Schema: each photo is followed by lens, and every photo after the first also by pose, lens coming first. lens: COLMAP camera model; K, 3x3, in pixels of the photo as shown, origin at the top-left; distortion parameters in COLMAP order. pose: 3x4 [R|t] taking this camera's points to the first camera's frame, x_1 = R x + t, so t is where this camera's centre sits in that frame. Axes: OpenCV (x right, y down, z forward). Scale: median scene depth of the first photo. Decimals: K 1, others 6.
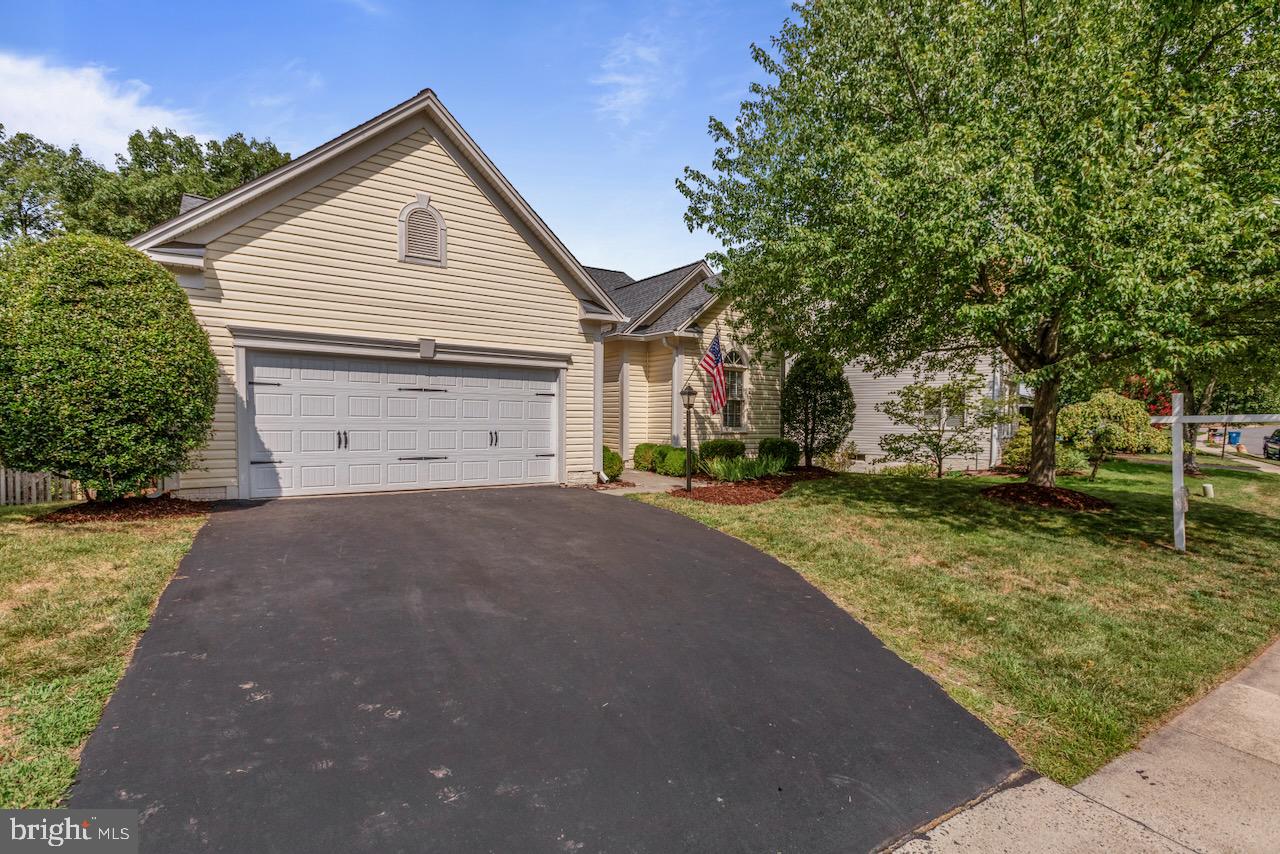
lens RADIAL K [[572.4, 0, 641.3], [0, 572.4, 428.2], [0, 0, 1]] dist [-0.013559, 0.010327]
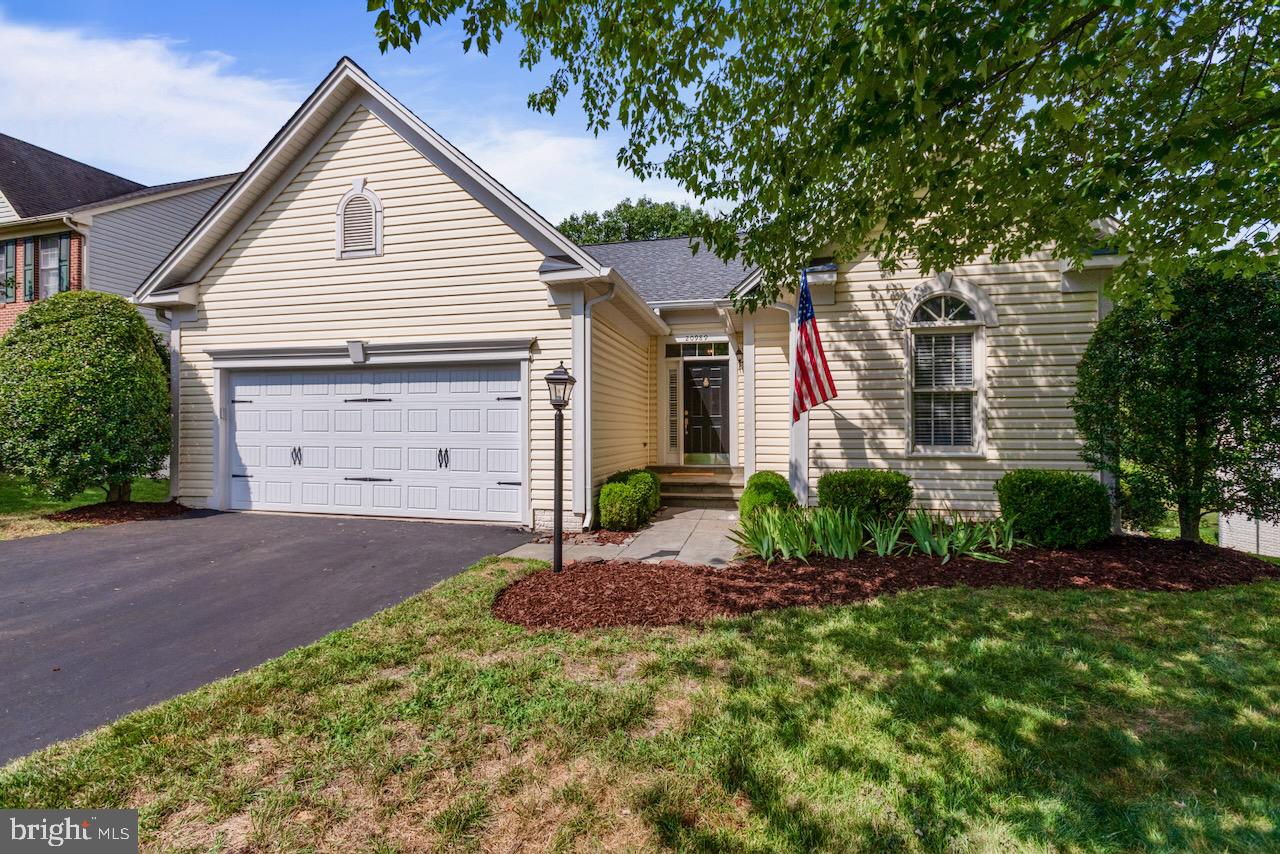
lens RADIAL K [[572.4, 0, 636.7], [0, 572.4, 421.9], [0, 0, 1]] dist [-0.013559, 0.010327]
pose [[0.676418, -0.028289, -0.735974, 0.533695], [-0.006506, 0.998994, -0.044378, 0.001158], [0.736489, 0.034806, 0.675553, 0.722204]]
